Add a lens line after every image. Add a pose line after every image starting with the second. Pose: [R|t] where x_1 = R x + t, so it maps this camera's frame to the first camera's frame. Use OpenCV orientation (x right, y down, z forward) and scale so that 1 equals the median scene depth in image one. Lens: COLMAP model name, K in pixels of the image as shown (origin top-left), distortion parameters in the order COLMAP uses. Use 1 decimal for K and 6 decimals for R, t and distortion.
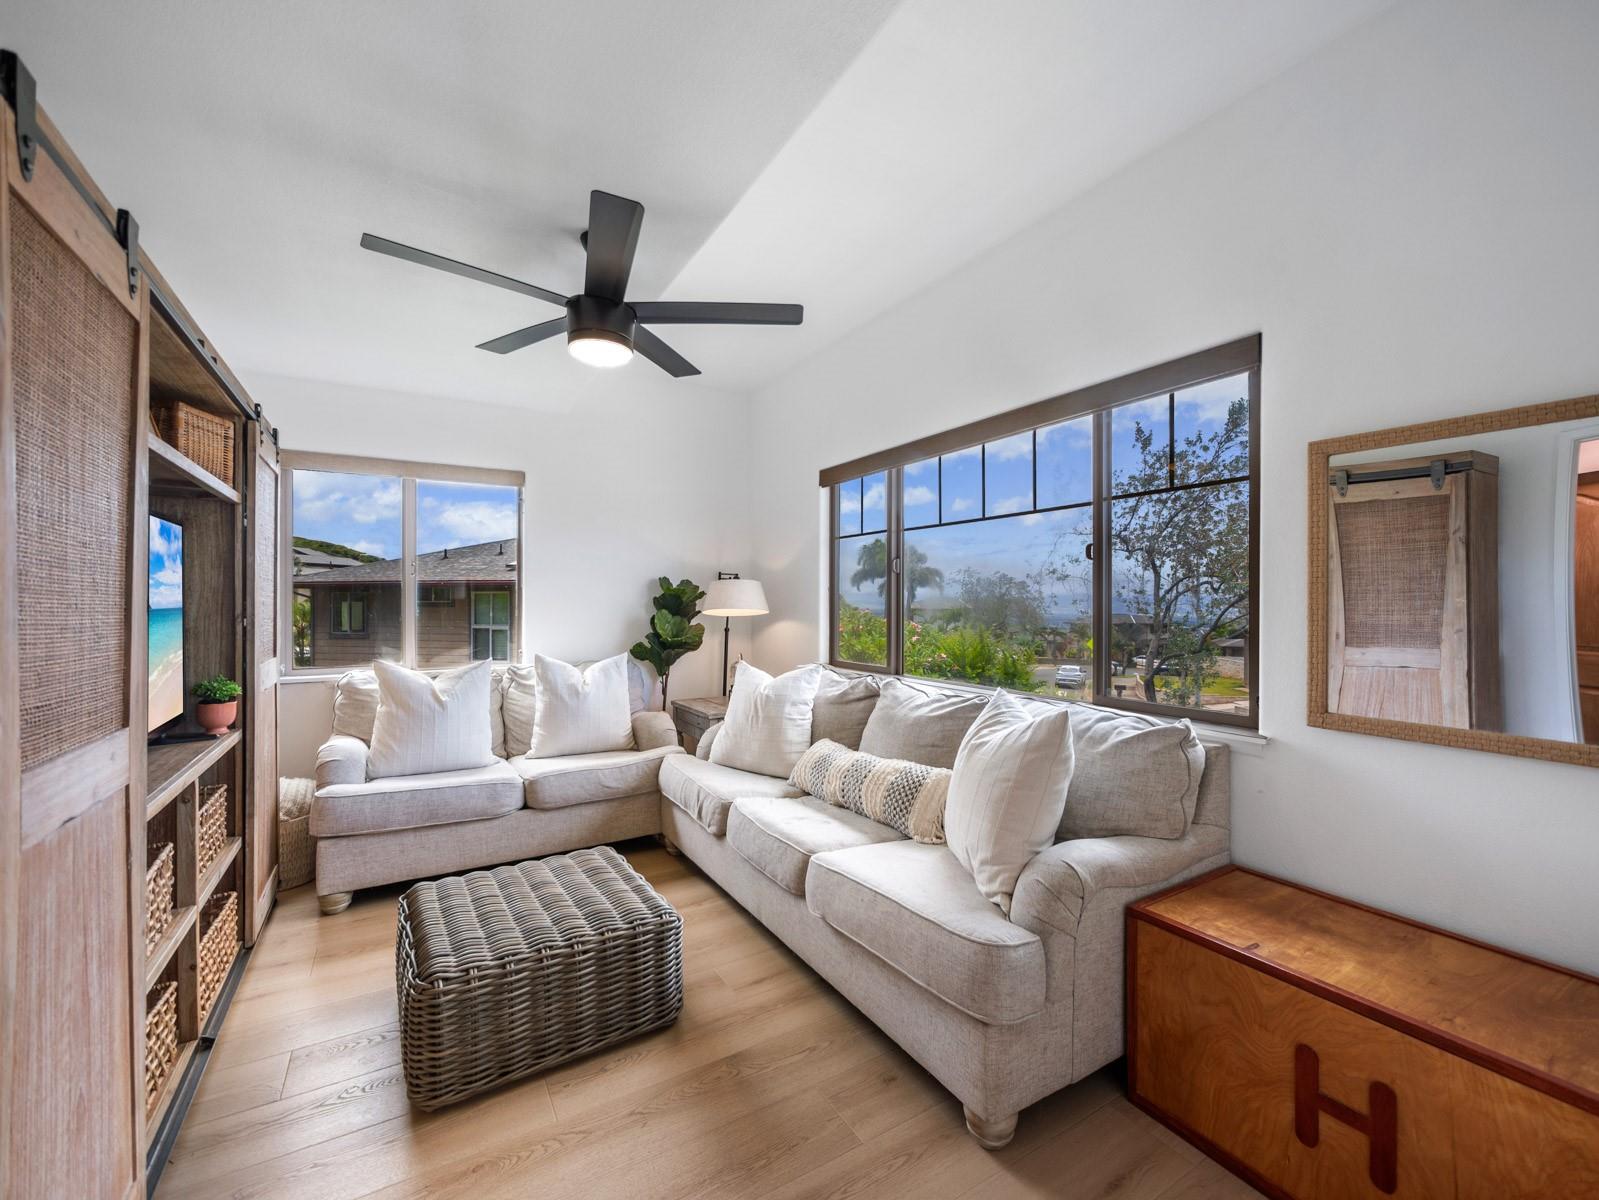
lens RADIAL K [[661.8, 0, 792.6], [0, 661.8, 599.5], [0, 0, 1]] dist [-0.011995, 0.001317]
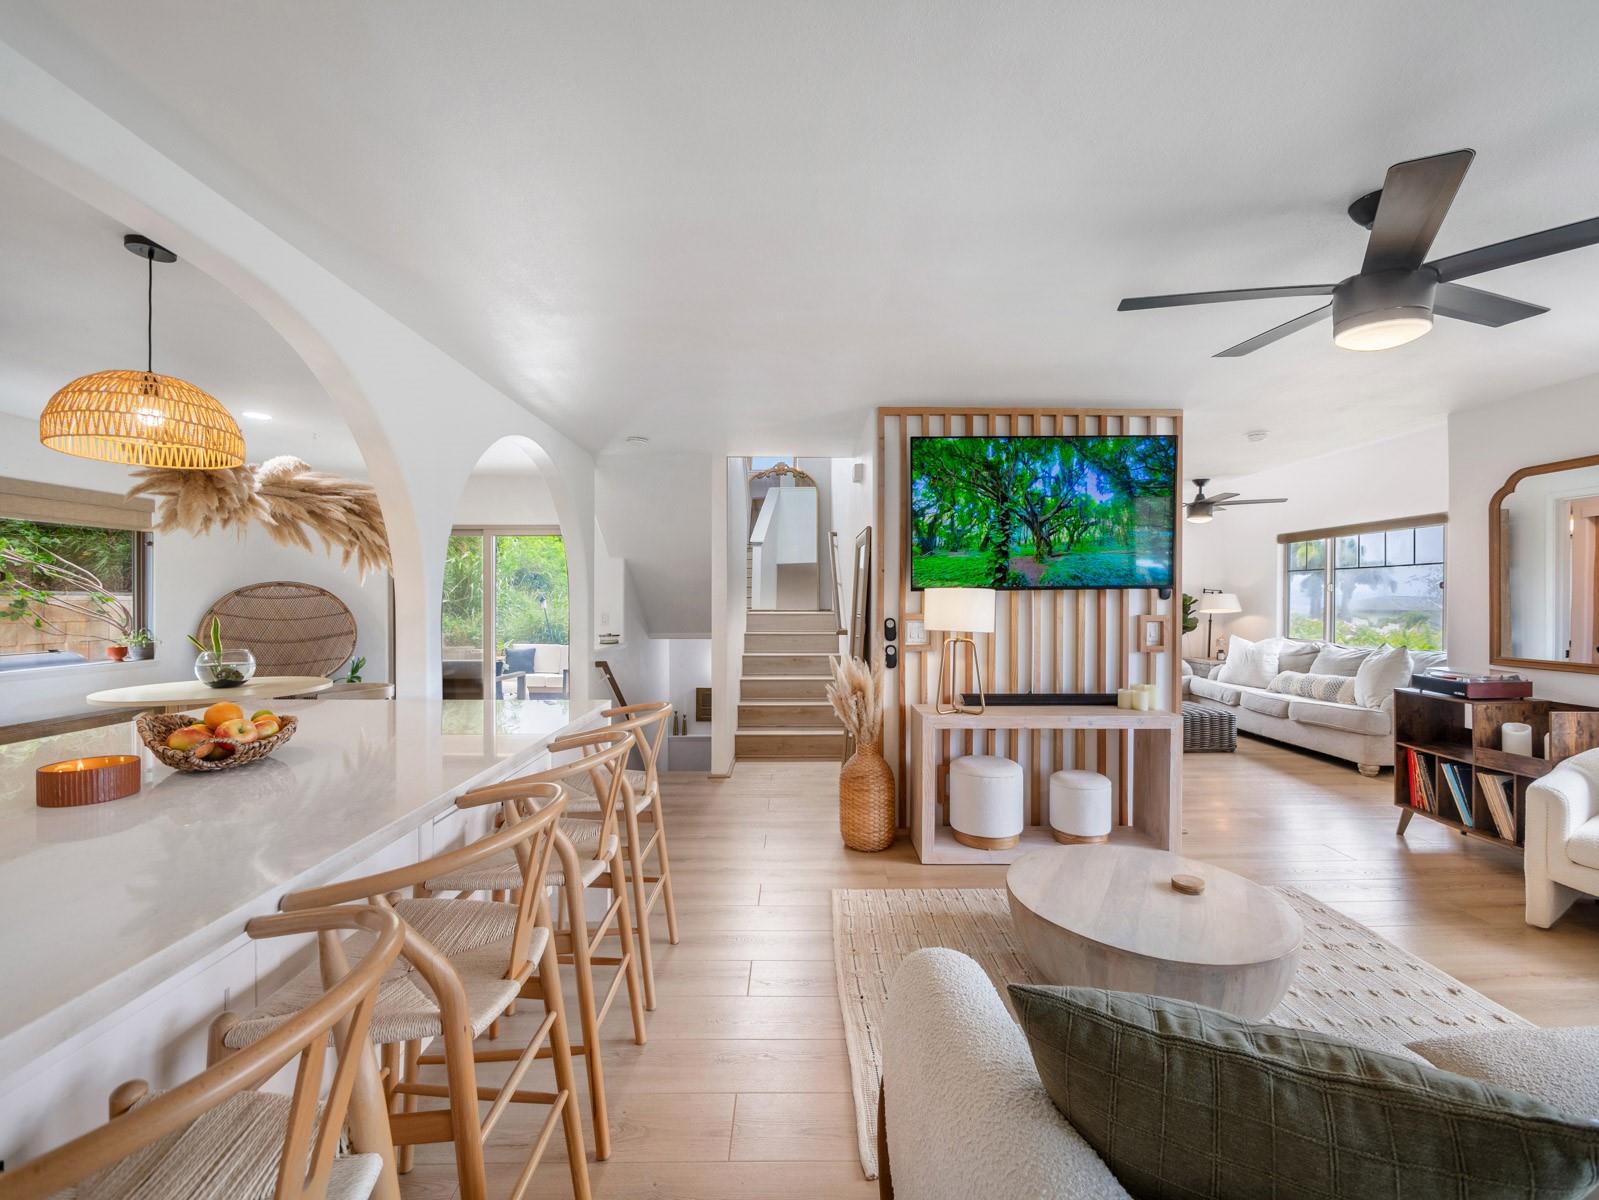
lens RADIAL K [[661.8, 0, 786.5], [0, 661.8, 603.2], [0, 0, 1]] dist [-0.011995, 0.001317]
pose [[0.862678, 0.005147, -0.505727, -0.252449], [-0.000459, 0.999956, 0.009395, -0.024290], [0.505753, -0.007873, 0.862642, -1.515838]]
